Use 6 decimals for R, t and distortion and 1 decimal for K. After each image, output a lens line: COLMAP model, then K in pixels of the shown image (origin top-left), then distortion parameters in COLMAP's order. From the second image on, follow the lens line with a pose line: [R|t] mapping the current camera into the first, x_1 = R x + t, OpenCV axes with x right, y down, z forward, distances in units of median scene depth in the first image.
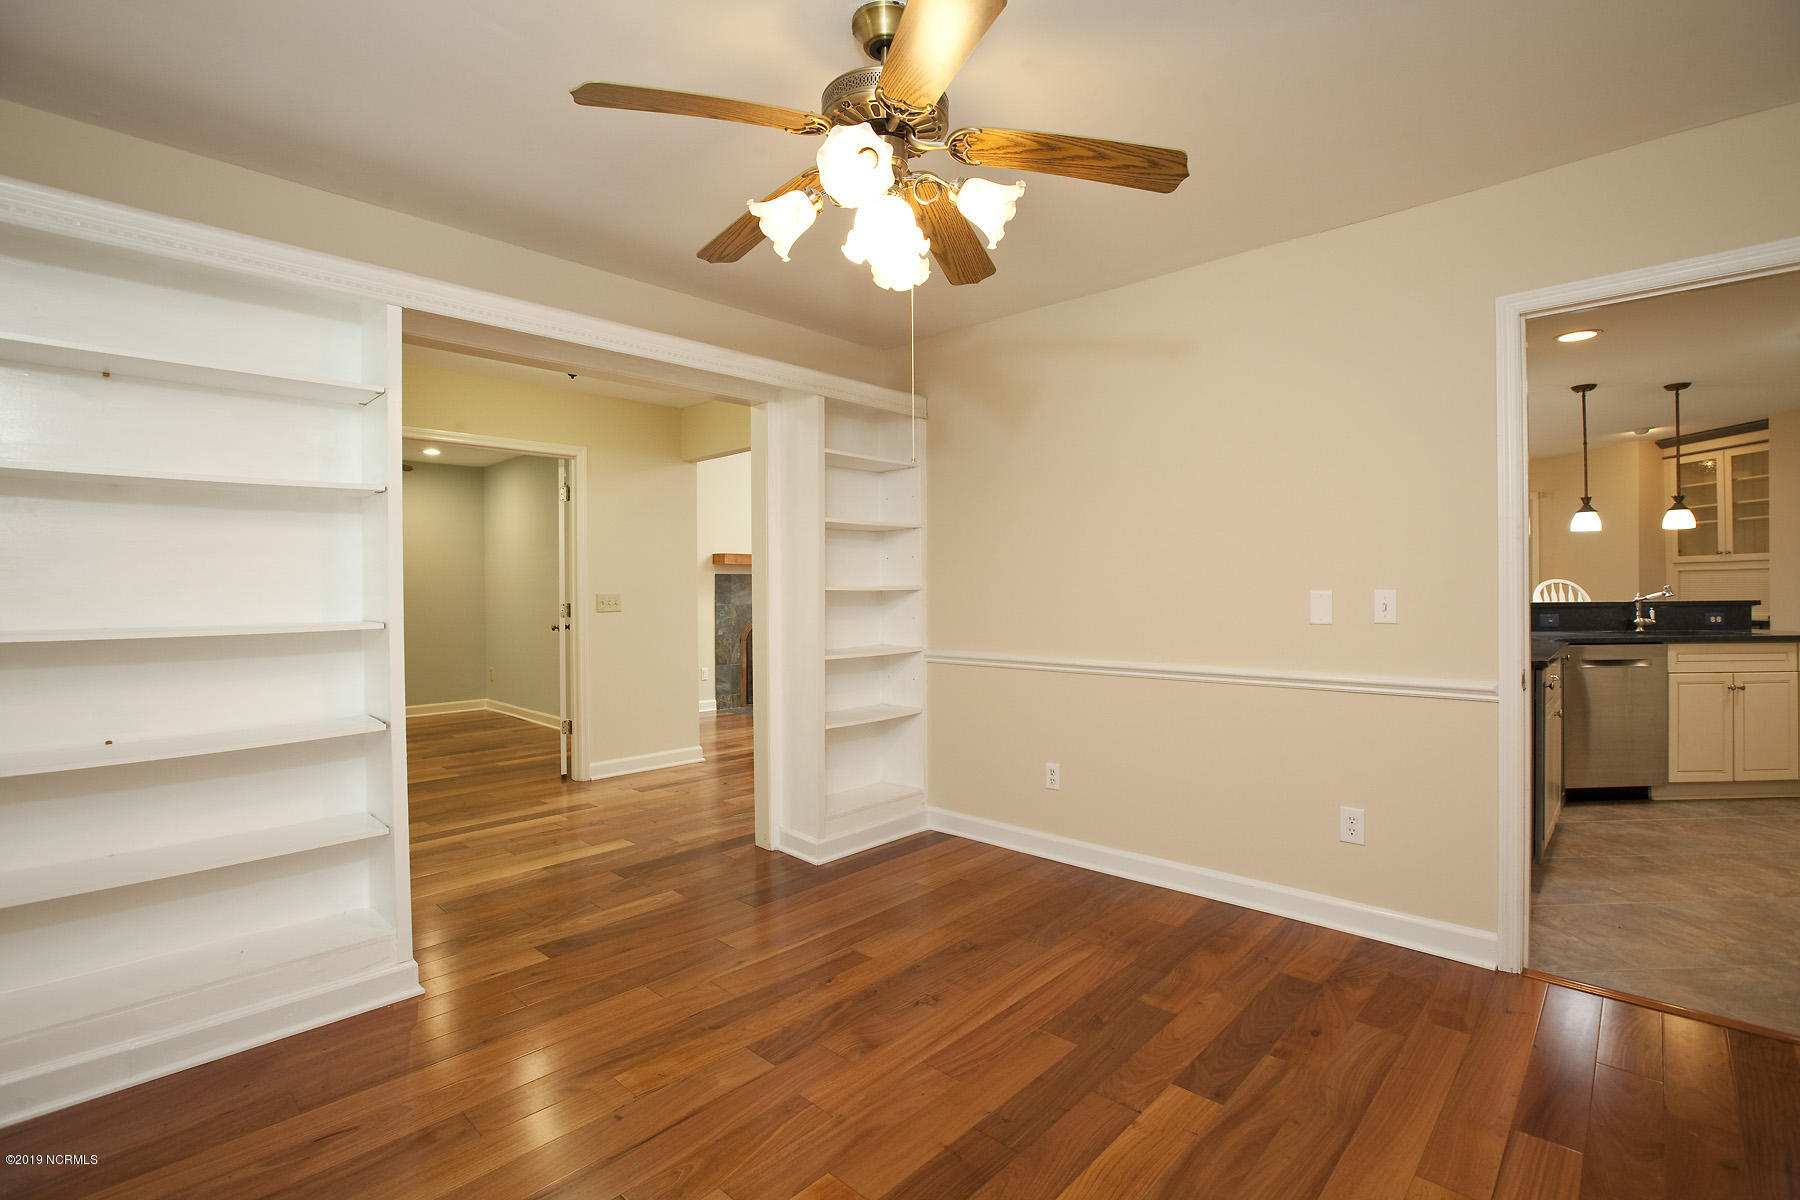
lens RADIAL K [[821.0, 0, 898.1], [0, 821.0, 588.6], [0, 0, 1]] dist [-0.049662, 0.014523]
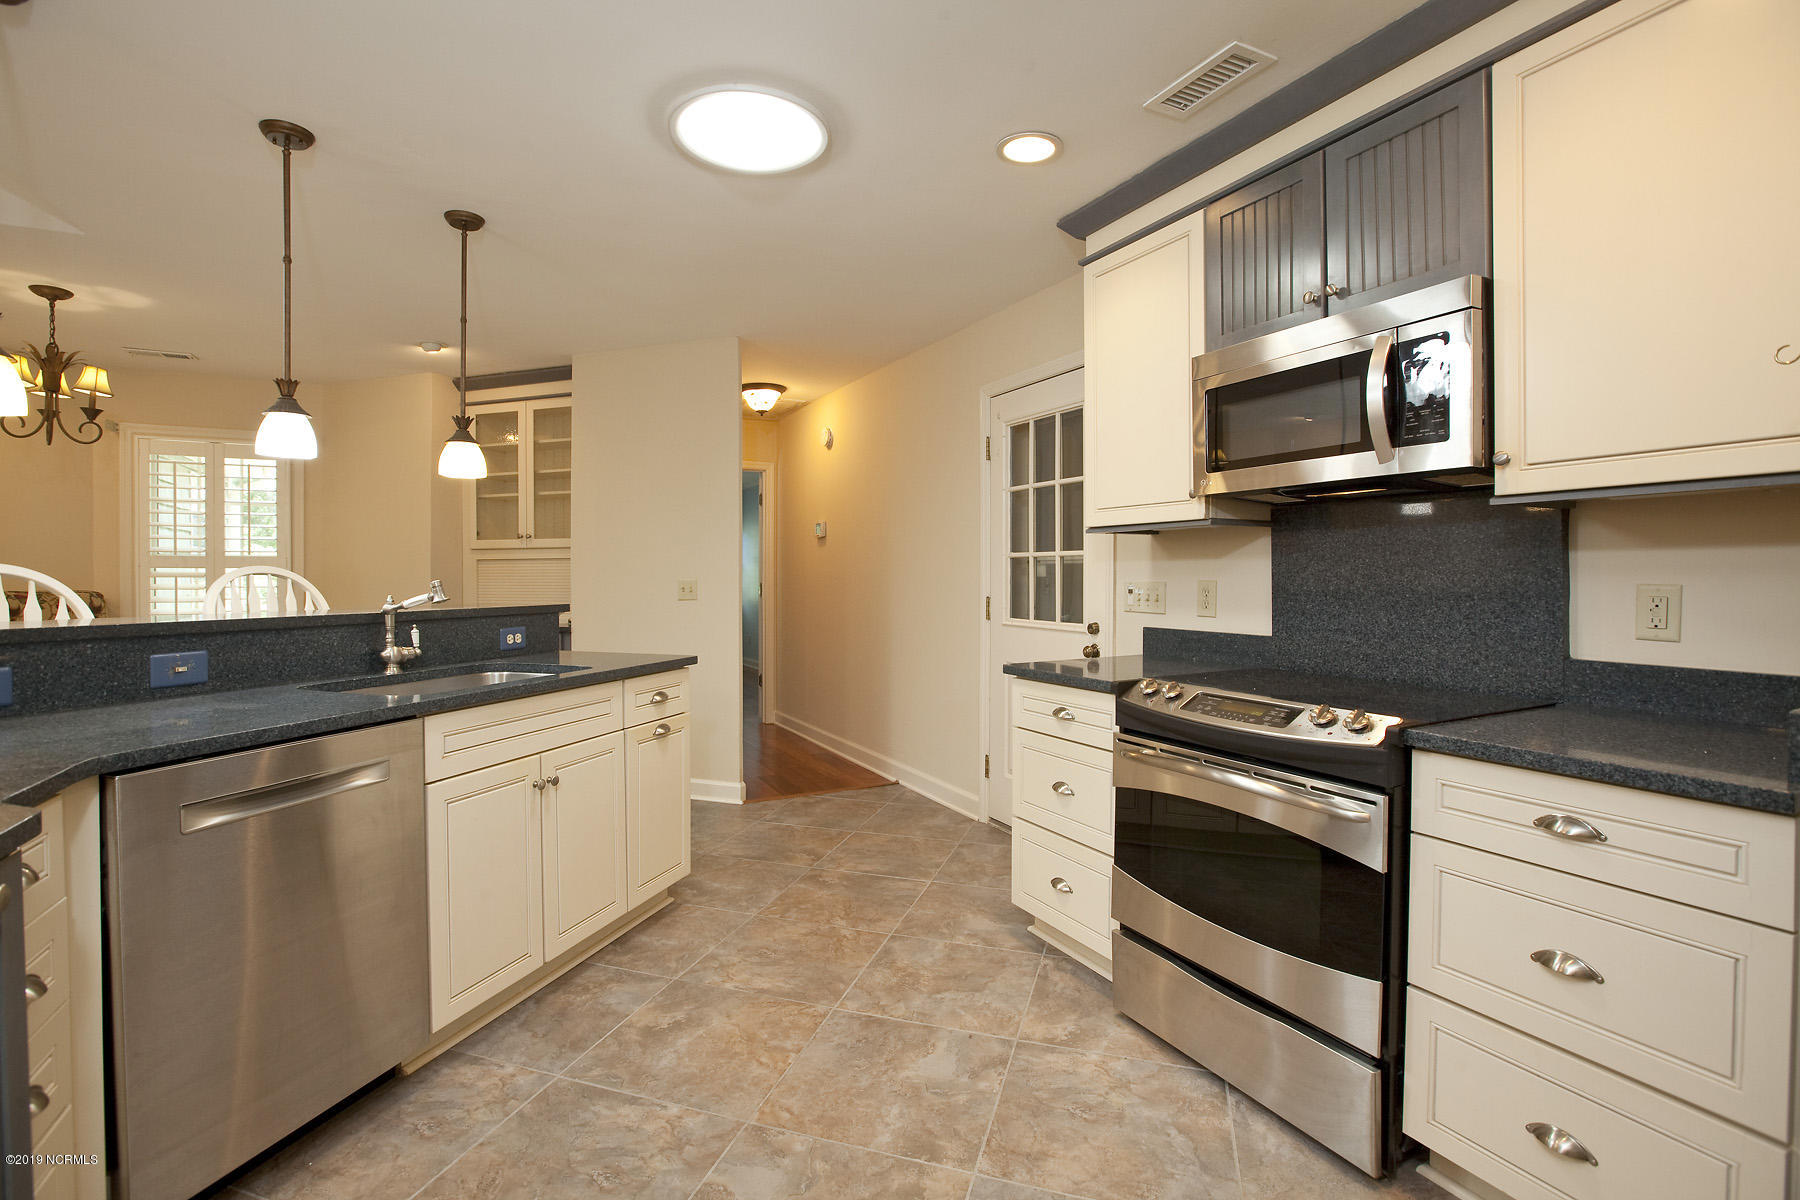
lens RADIAL K [[821.0, 0, 895.2], [0, 821.0, 600.2], [0, 0, 1]] dist [-0.049662, 0.014523]
pose [[0.329260, -0.016069, 0.944103, 0.551812], [-0.008586, 0.999763, 0.020011, -0.004168], [-0.944200, -0.014695, 0.329044, 0.529487]]
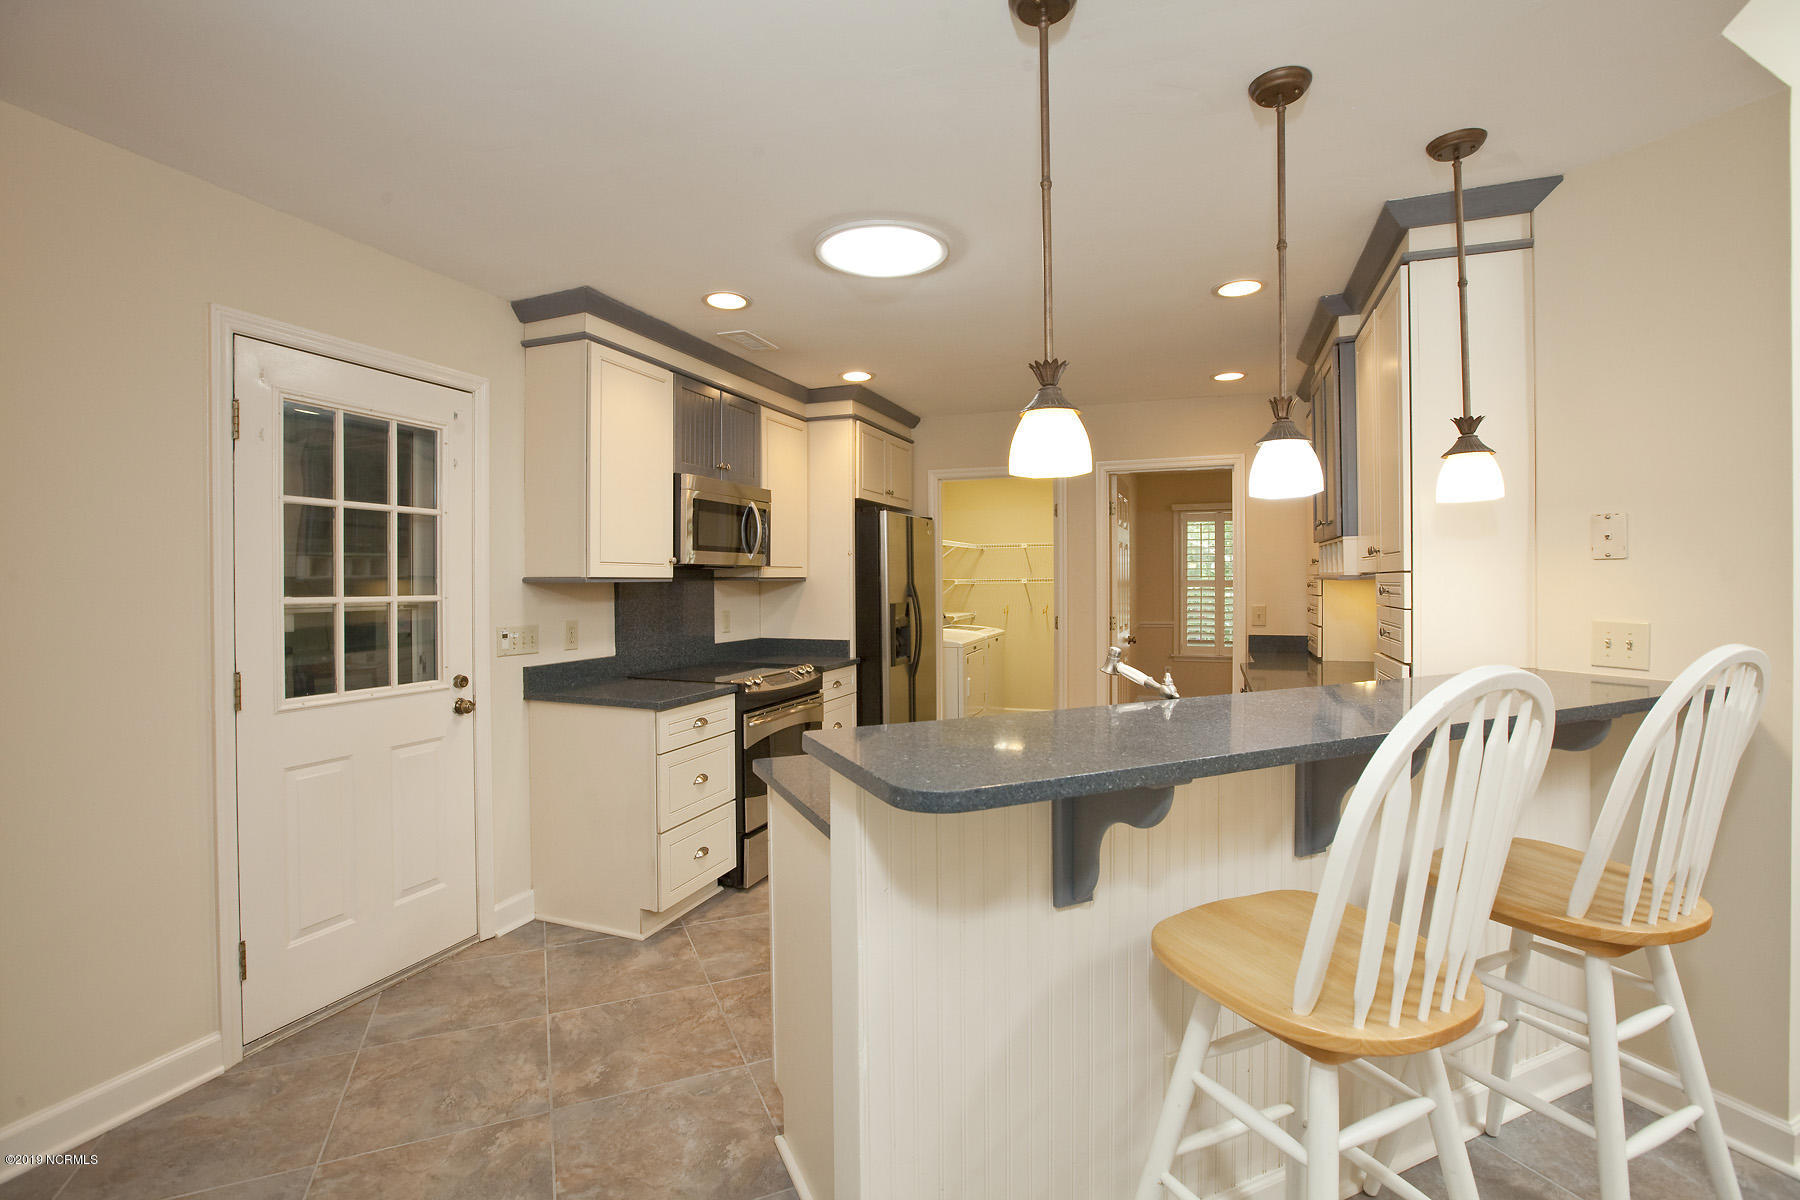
lens RADIAL K [[821.0, 0, 903.1], [0, 821.0, 587.9], [0, 0, 1]] dist [-0.049662, 0.014523]
pose [[-0.919300, 0.015337, -0.393258, 1.157885], [0.013969, 0.999882, 0.006341, -0.036886], [0.393309, 0.000335, -0.919406, 1.264469]]
